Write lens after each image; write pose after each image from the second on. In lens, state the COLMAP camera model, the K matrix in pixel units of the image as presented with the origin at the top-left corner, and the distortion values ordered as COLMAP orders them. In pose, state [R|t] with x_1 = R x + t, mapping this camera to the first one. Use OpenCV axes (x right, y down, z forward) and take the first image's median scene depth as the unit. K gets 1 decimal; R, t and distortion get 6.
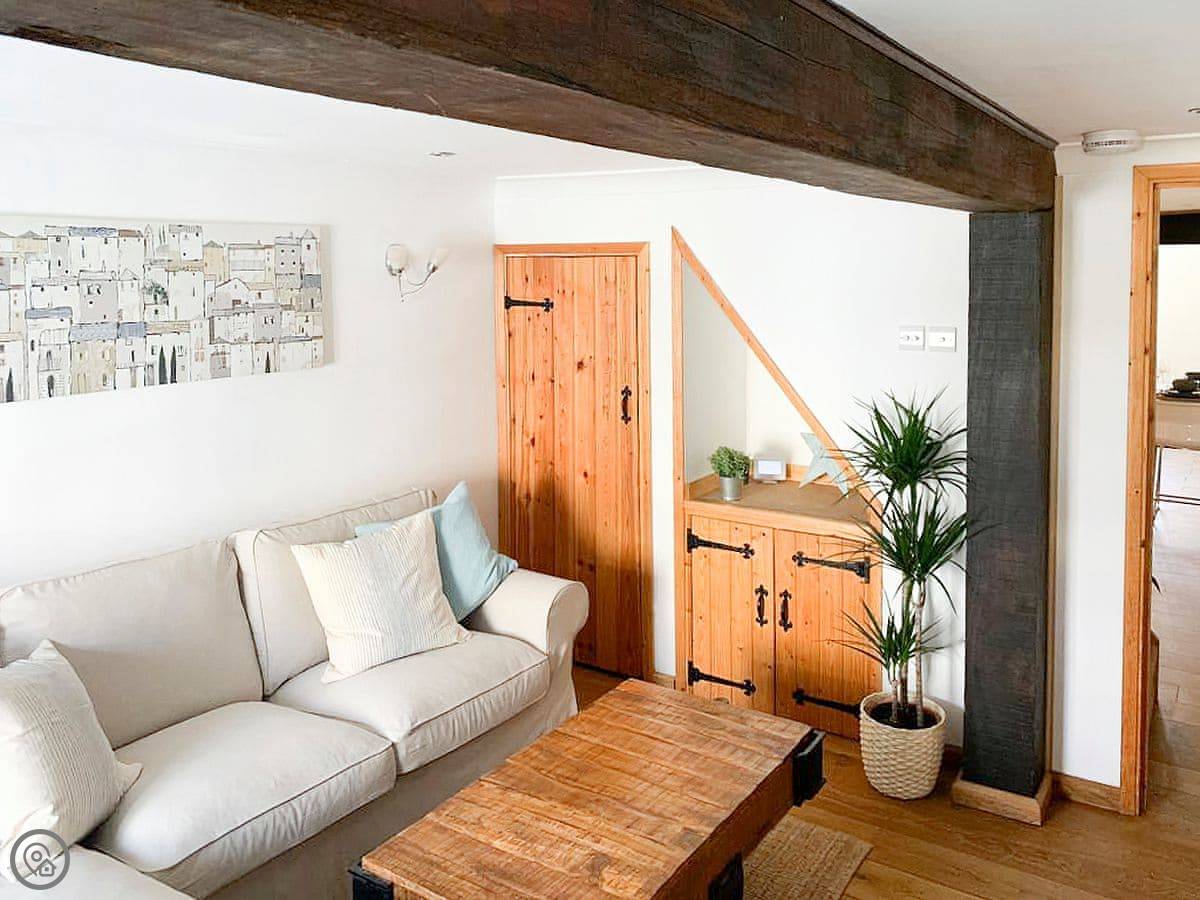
lens RADIAL K [[982.9, 0, 604.9], [0, 982.9, 423.2], [0, 0, 1]] dist [0.062413, -0.008481]
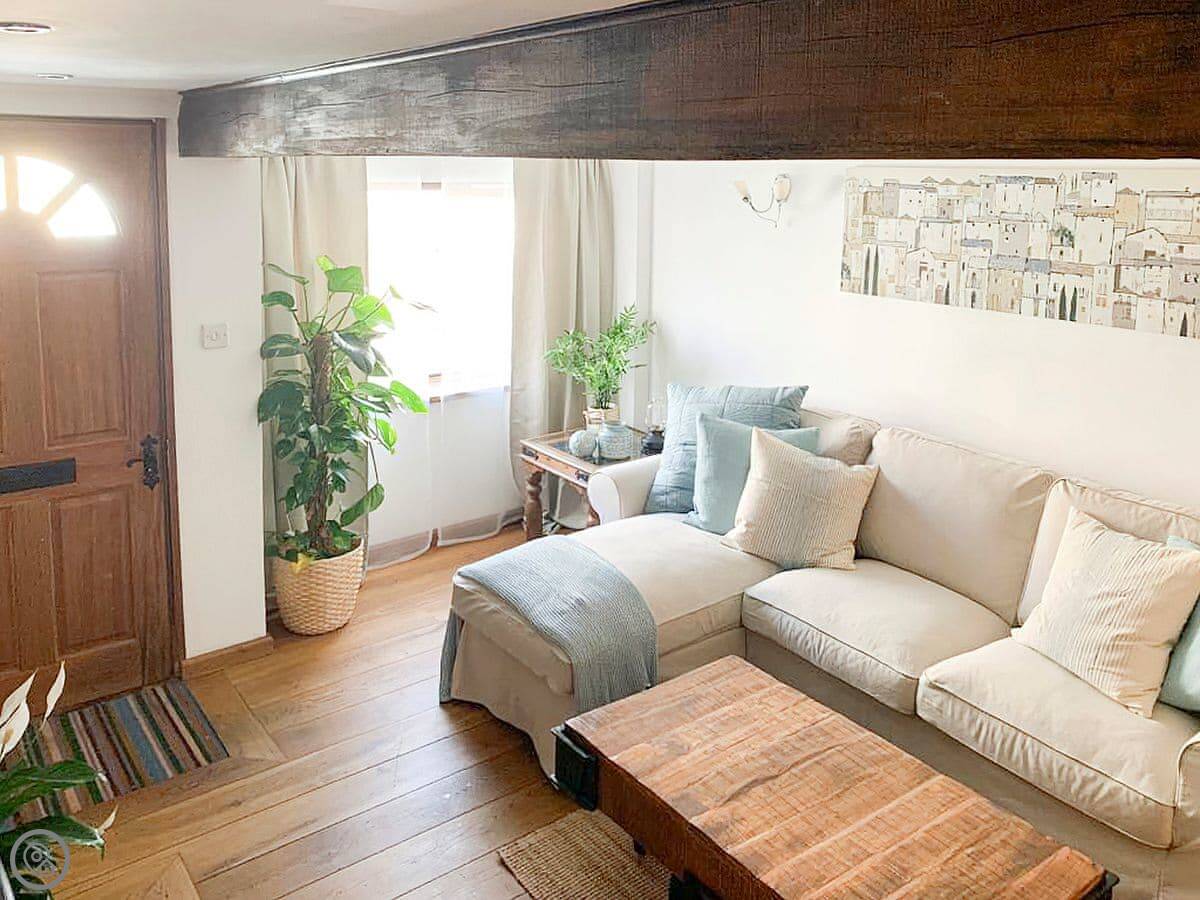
lens RADIAL K [[941.7, 0, 602.9], [0, 941.7, 416.2], [0, 0, 1]] dist [-0.013574, 0.000881]
pose [[-0.337195, 0.245723, -0.908801, 0.699472], [-0.157286, 0.937064, 0.311724, -0.185602], [0.928203, 0.248053, -0.277325, 0.862311]]
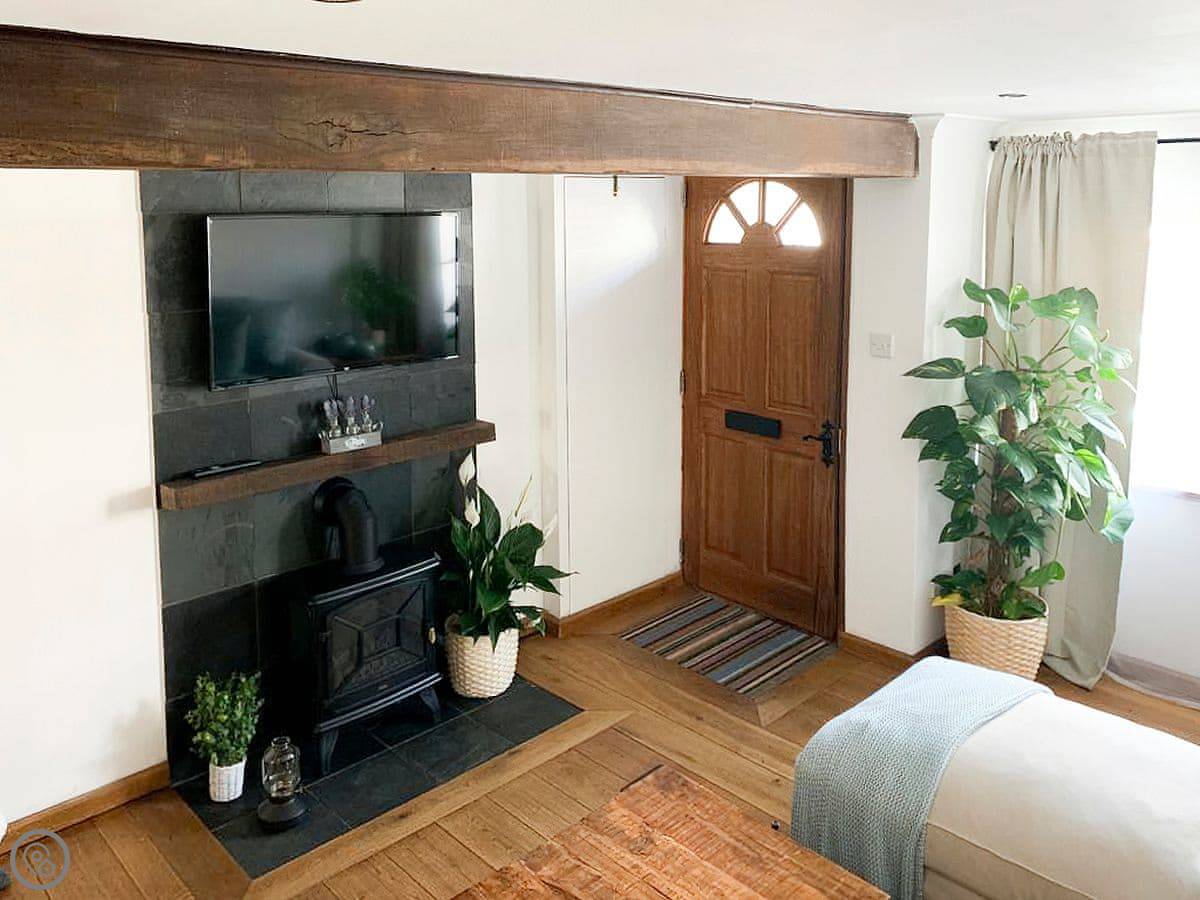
lens RADIAL K [[941.7, 0, 602.9], [0, 941.7, 416.2], [0, 0, 1]] dist [-0.013574, 0.000881]
pose [[-0.976154, -0.039926, 0.213378, -0.117054], [0.043715, 0.926649, 0.373377, -0.232940], [-0.212634, 0.373802, -0.902806, 1.294946]]
